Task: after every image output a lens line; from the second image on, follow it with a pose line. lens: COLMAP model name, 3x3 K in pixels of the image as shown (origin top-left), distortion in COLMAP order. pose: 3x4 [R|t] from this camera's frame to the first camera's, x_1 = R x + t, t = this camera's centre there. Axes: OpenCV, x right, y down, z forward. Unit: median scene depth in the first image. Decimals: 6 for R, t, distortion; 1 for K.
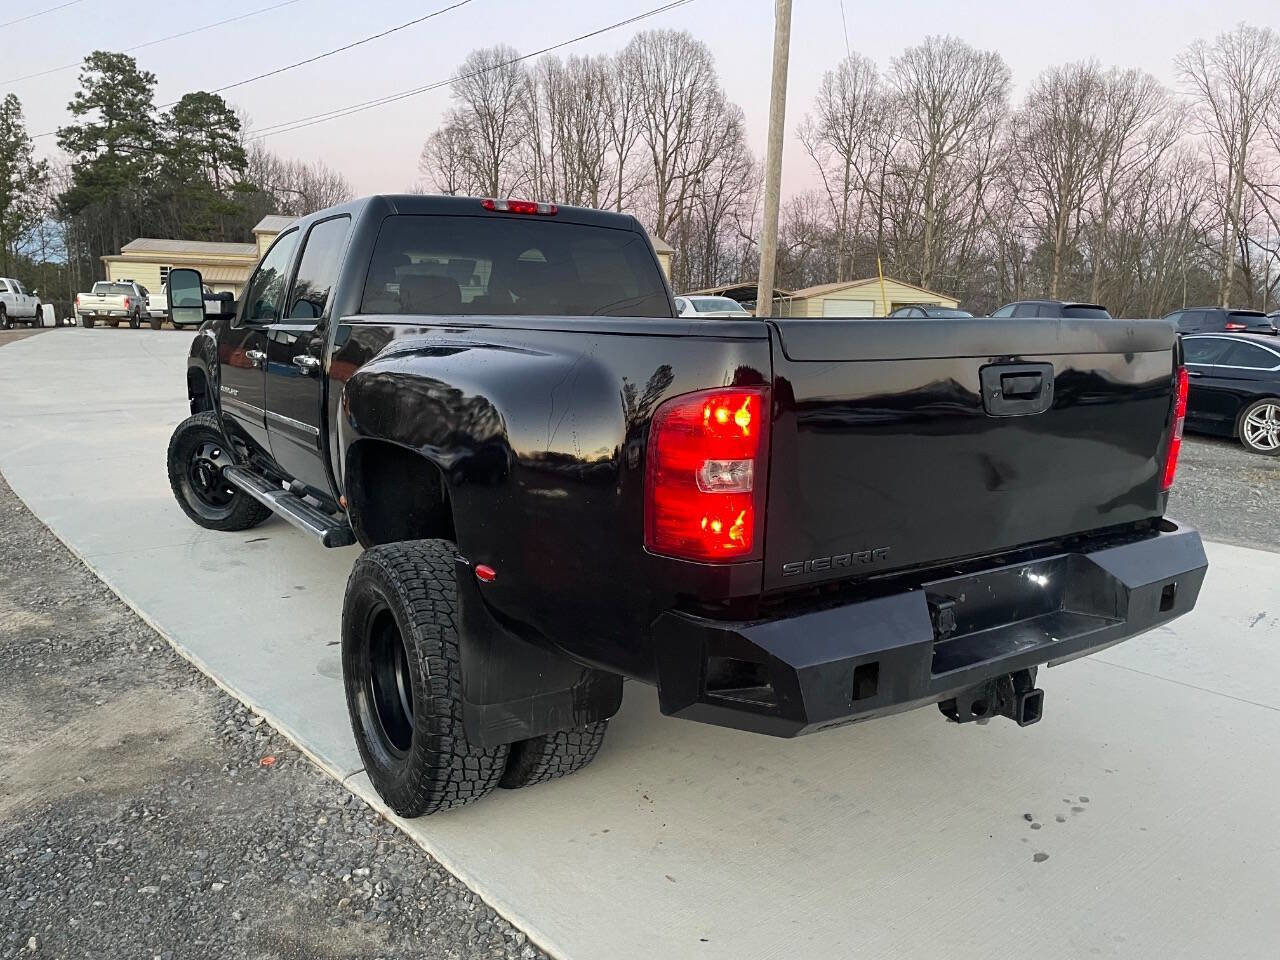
lens RADIAL K [[964.2, 0, 639.7], [0, 964.2, 484.4], [0, 0, 1]] dist [0.079205, -0.101672]
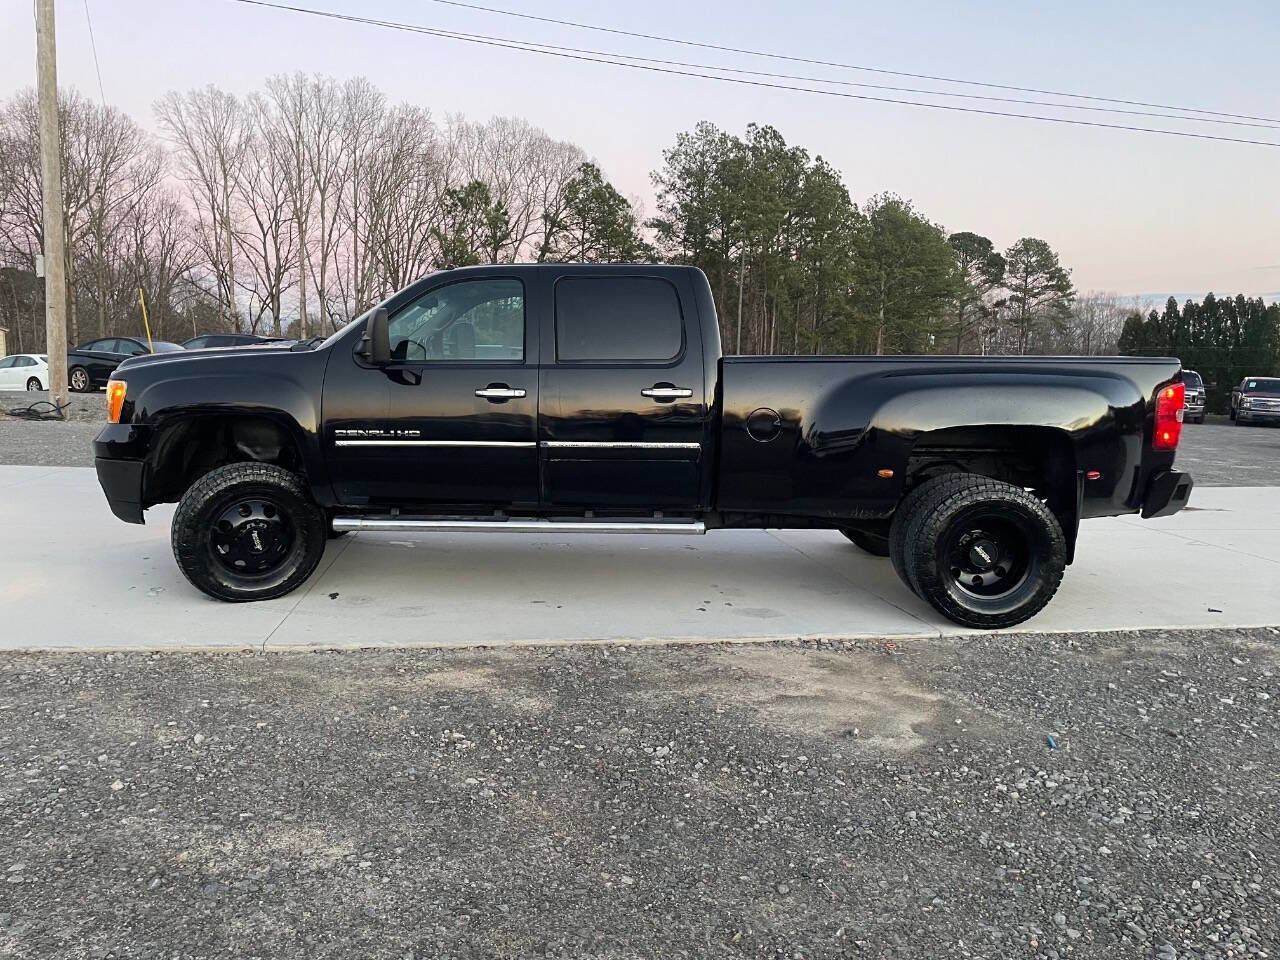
lens RADIAL K [[964.2, 0, 634.8], [0, 964.2, 473.3], [0, 0, 1]] dist [0.079205, -0.101672]
pose [[0.555374, -0.104549, 0.825003, -1.403670], [0.139226, 0.989753, 0.031702, -0.068164], [-0.819863, 0.097255, 0.564239, 0.339230]]
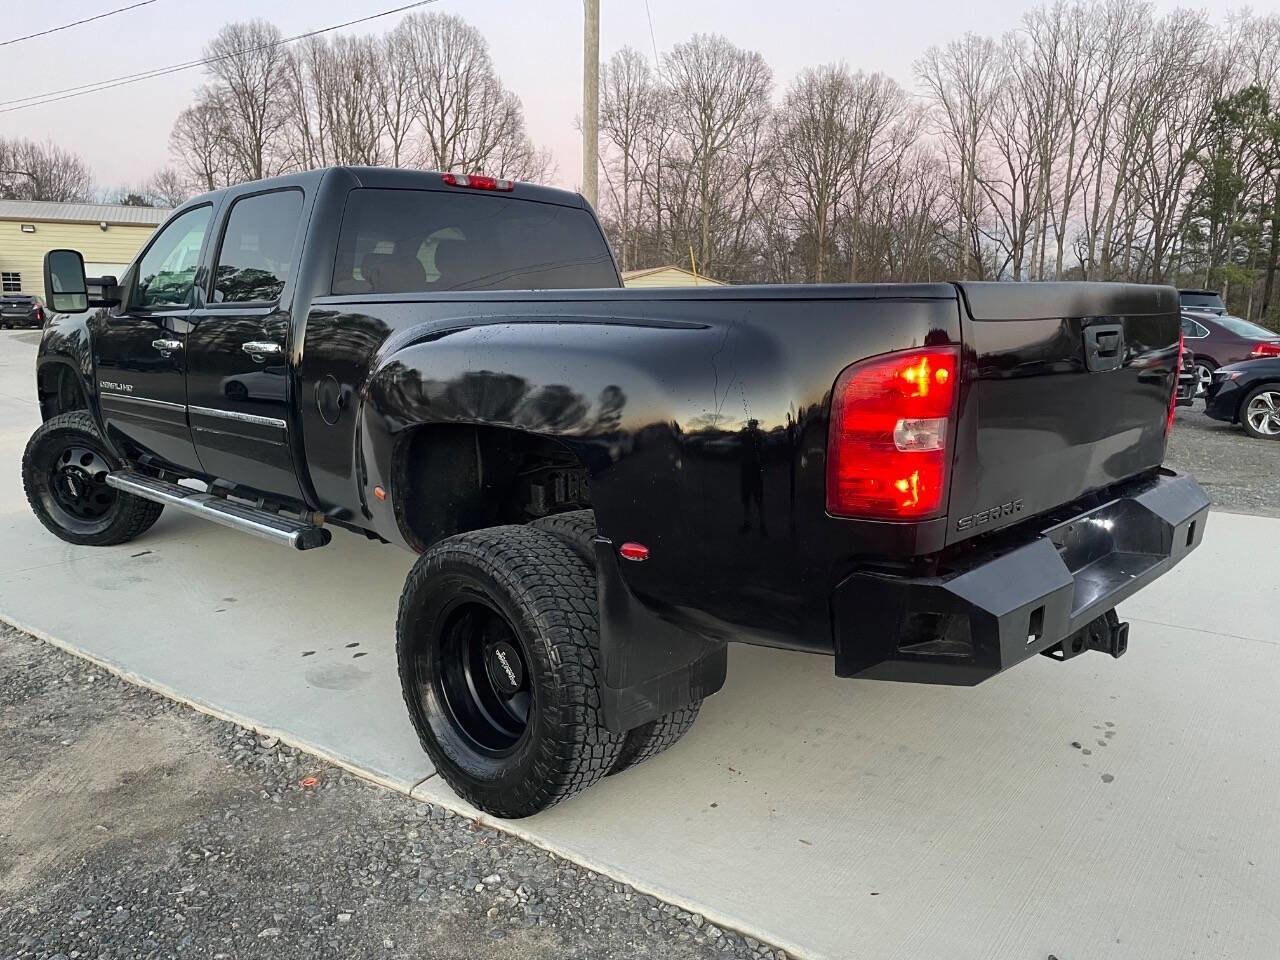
lens RADIAL K [[964.2, 0, 643.7], [0, 964.2, 478.9], [0, 0, 1]] dist [0.079205, -0.101672]
pose [[0.974079, -0.054067, 0.219652, -0.199916], [0.053064, 0.998536, 0.010471, 0.005553], [-0.219896, 0.001456, 0.975522, 0.030559]]
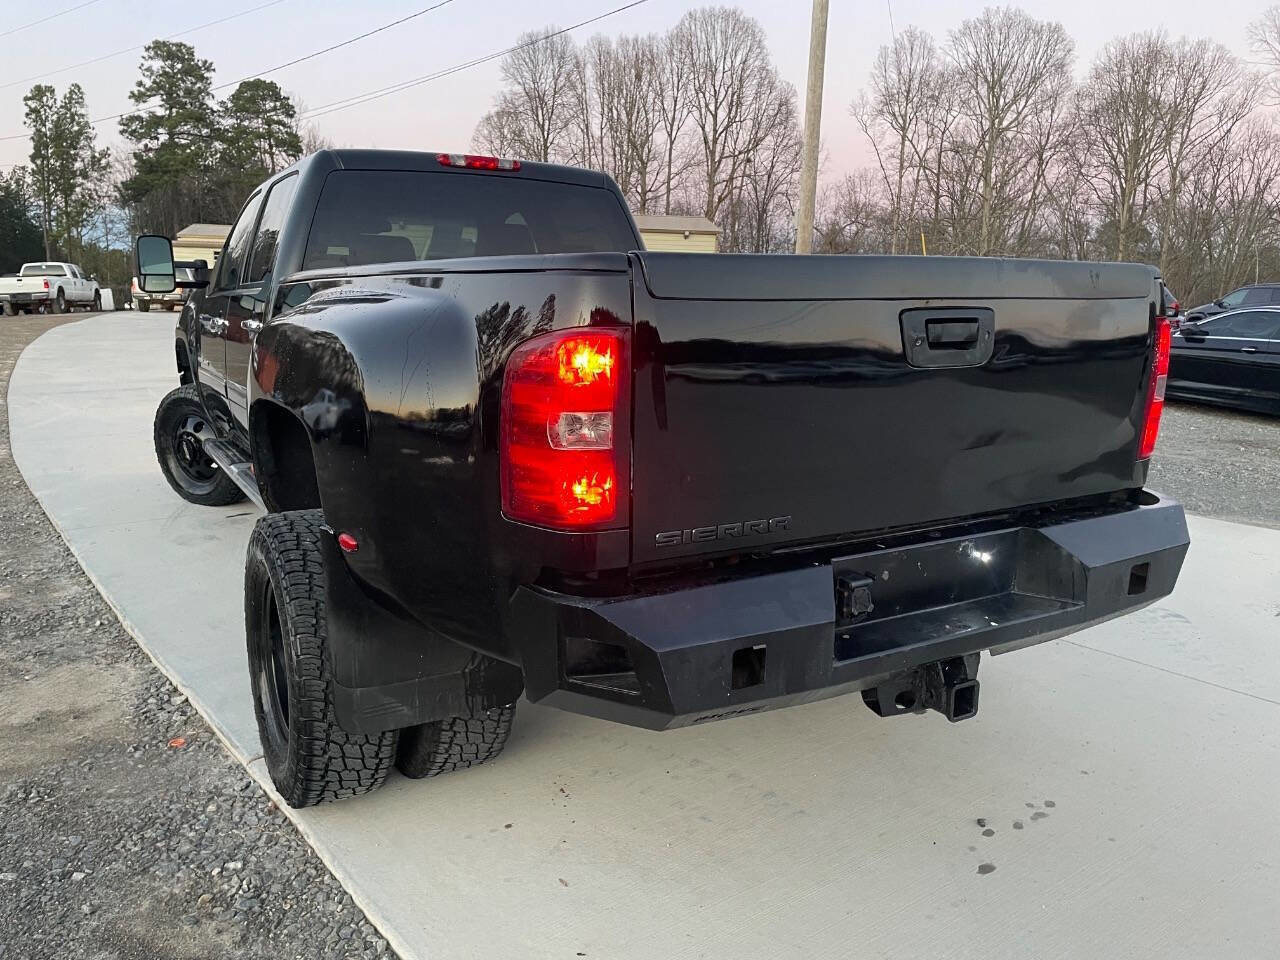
lens RADIAL K [[964.2, 0, 636.8], [0, 964.2, 480.9], [0, 0, 1]] dist [0.079205, -0.101672]
pose [[0.998356, 0.005301, -0.057077, 0.089471], [-0.004558, 0.999903, 0.013137, 0.011699], [0.057141, -0.012855, 0.998283, 0.062614]]
